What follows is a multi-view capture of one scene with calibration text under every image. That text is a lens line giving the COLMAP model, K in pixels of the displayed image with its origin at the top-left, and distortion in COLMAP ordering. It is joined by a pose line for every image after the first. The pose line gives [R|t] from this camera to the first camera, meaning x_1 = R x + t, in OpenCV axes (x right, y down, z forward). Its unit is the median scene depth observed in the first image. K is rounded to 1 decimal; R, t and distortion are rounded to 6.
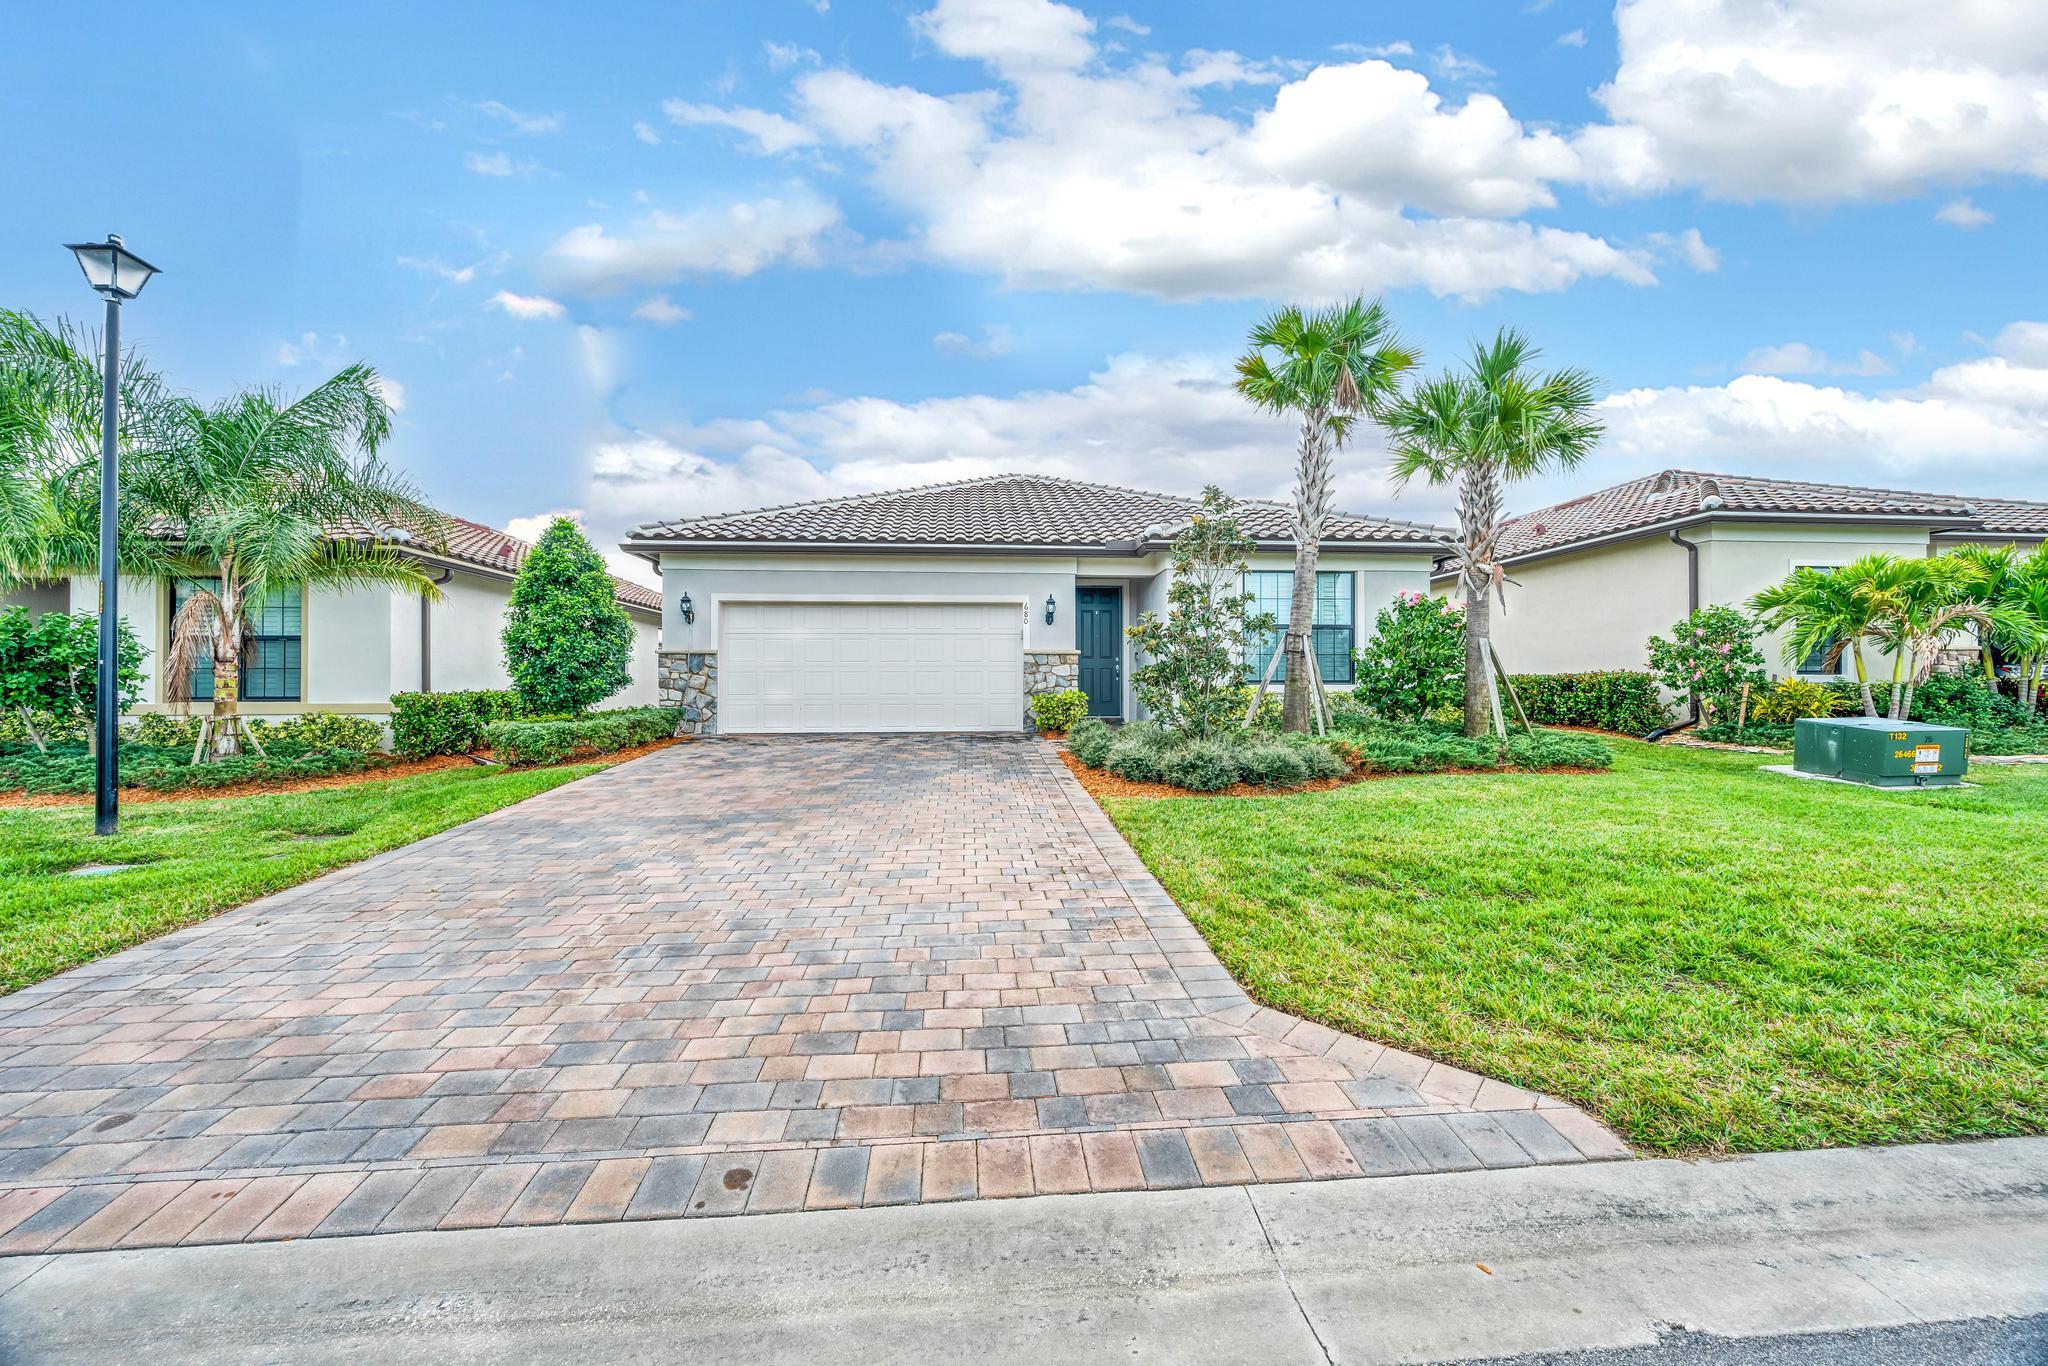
lens RADIAL K [[801.2, 0, 1032.0], [0, 801.2, 672.7], [0, 0, 1]] dist [-0.000048, 0.000012]
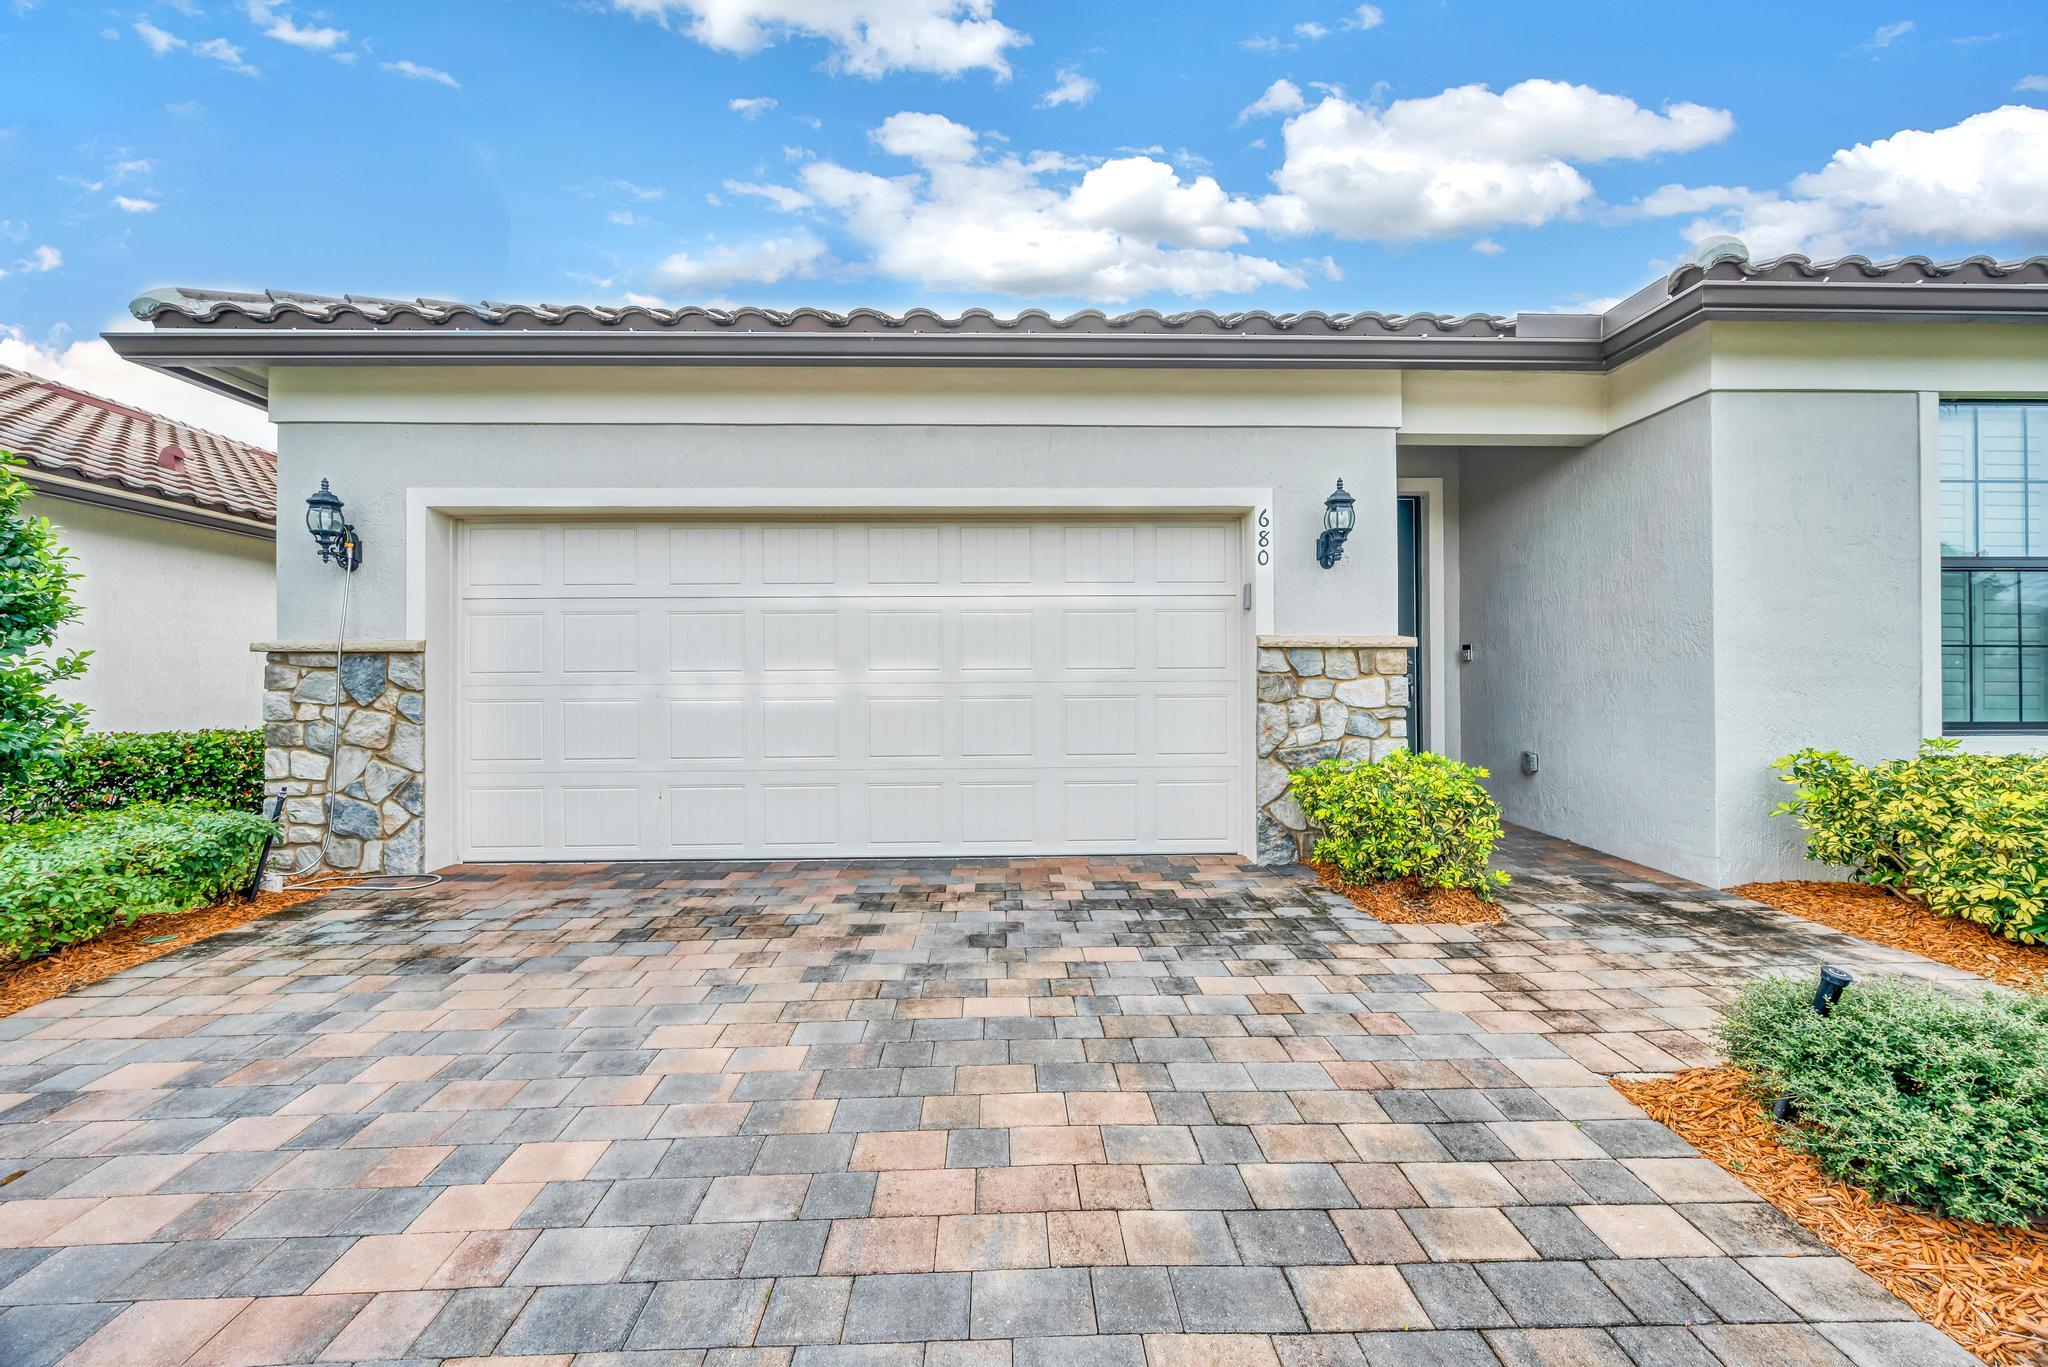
lens RADIAL K [[801.2, 0, 1019.6], [0, 801.2, 675.2], [0, 0, 1]] dist [-0.000048, 0.000012]
pose [[0.998130, -0.003964, -0.061002, -0.096989], [0.004005, 0.999992, 0.000547, -0.011683], [0.060999, -0.000791, 0.998137, 0.636202]]
